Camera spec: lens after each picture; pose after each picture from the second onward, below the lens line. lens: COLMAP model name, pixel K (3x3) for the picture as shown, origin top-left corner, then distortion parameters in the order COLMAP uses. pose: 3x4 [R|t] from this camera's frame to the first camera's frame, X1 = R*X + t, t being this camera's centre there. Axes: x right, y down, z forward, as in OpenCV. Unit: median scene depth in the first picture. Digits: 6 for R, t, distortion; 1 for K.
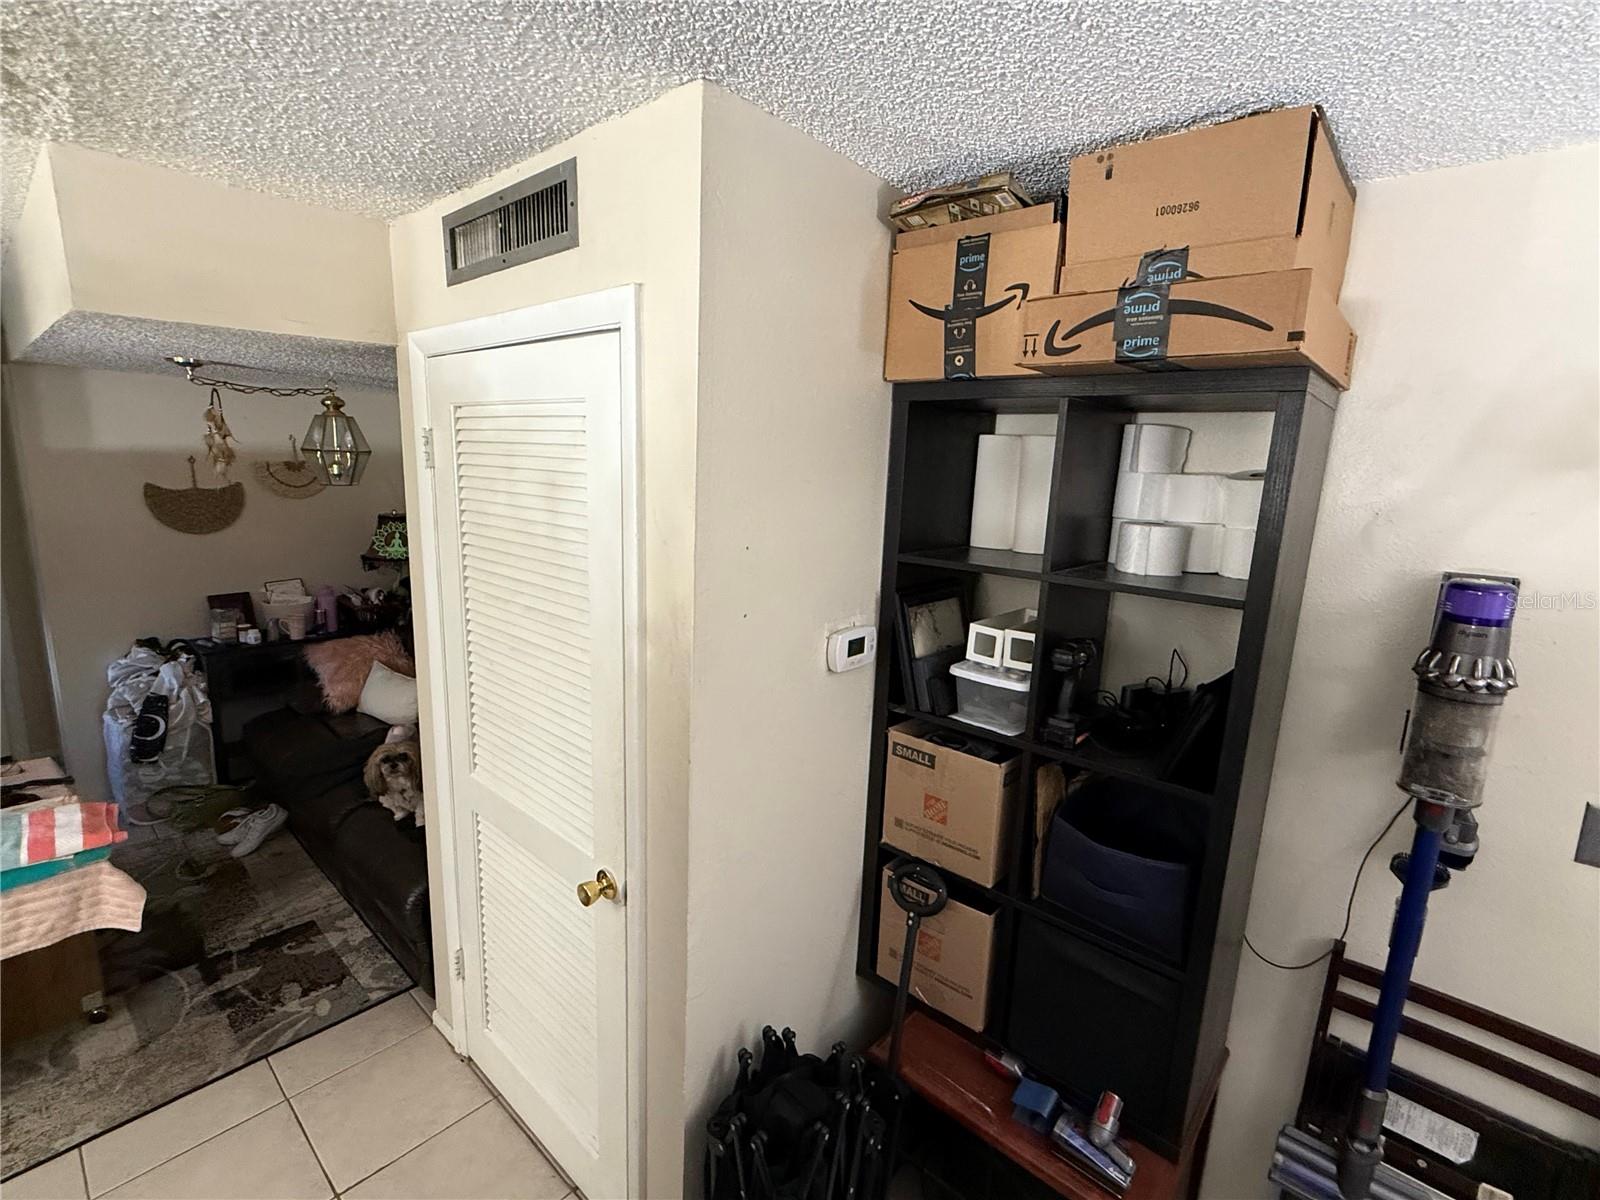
lens RADIAL K [[732.3, 0, 800.0], [0, 732.3, 600.0], [0, 0, 1]] dist [0.000957, -0.000973]
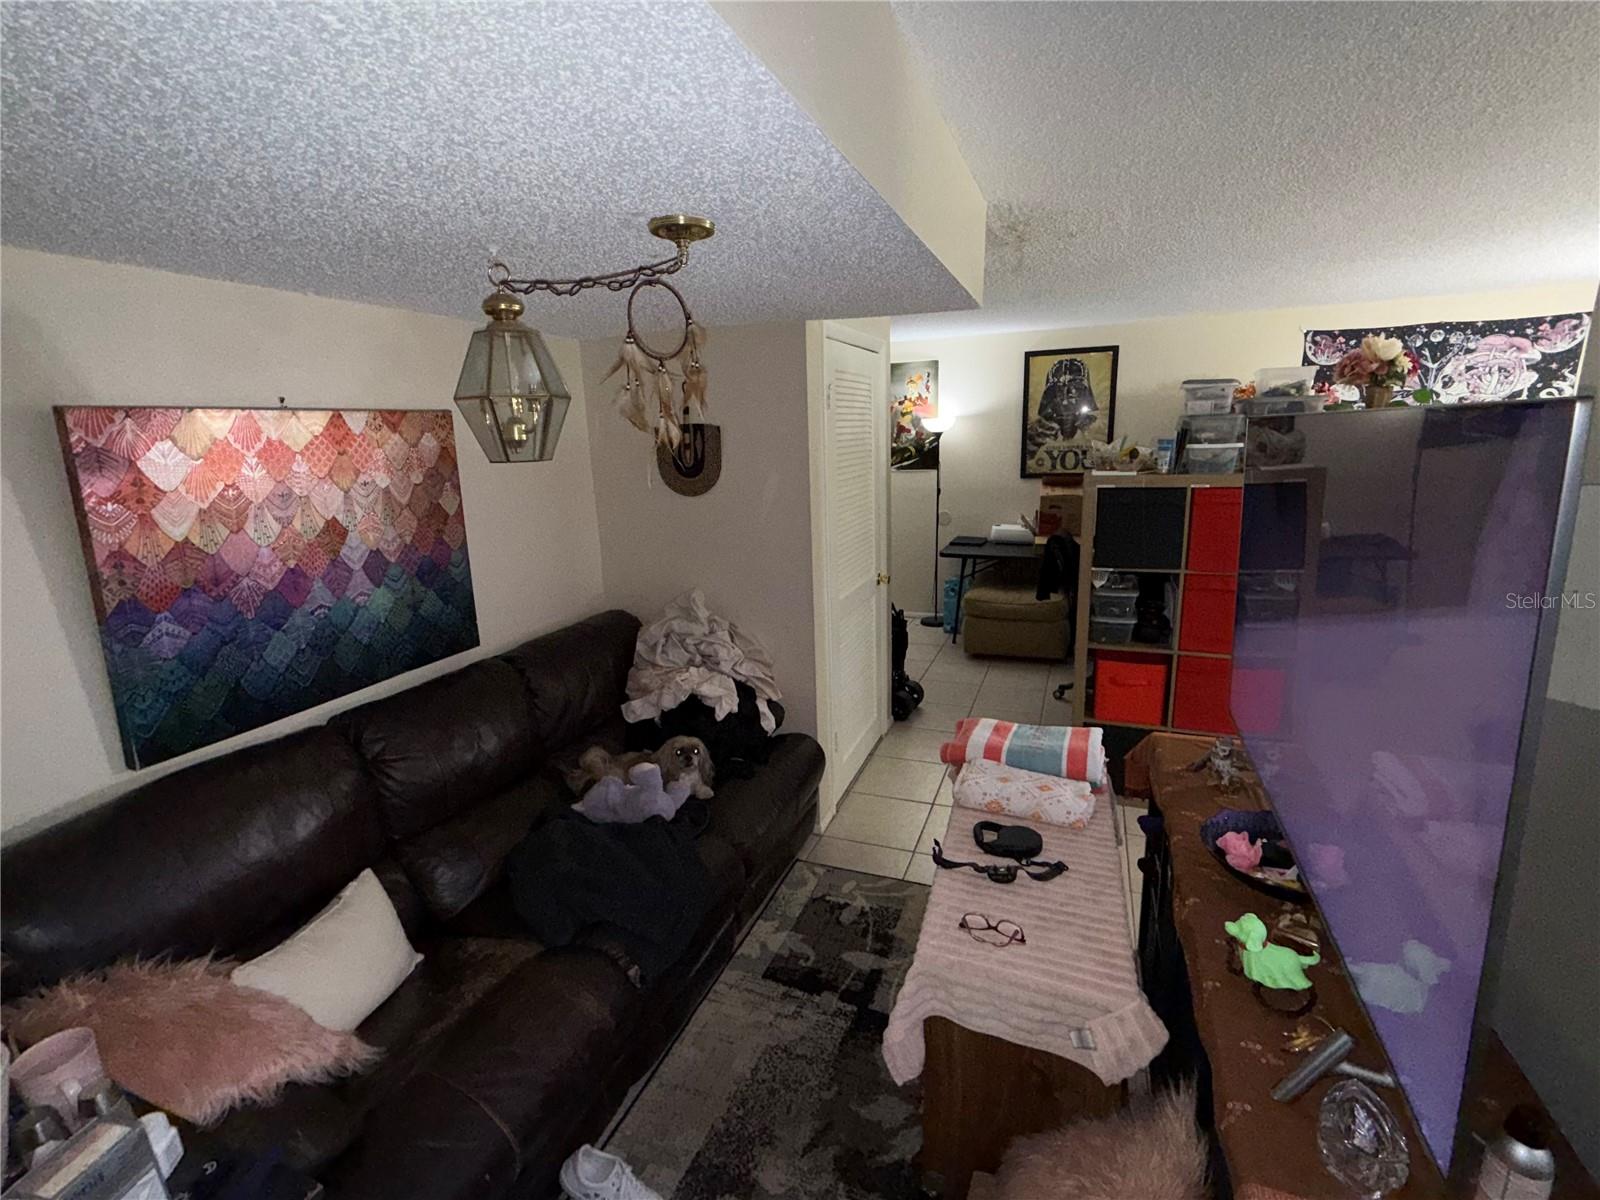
lens RADIAL K [[714.3, 0, 798.9], [0, 714.3, 601.2], [0, 0, 1]] dist [0.000158, -0.001333]
pose [[-0.336766, -0.250309, 0.907708, -1.042054], [0.199687, 0.923104, 0.328640, -0.166617], [-0.920171, 0.291932, -0.260886, 0.839253]]
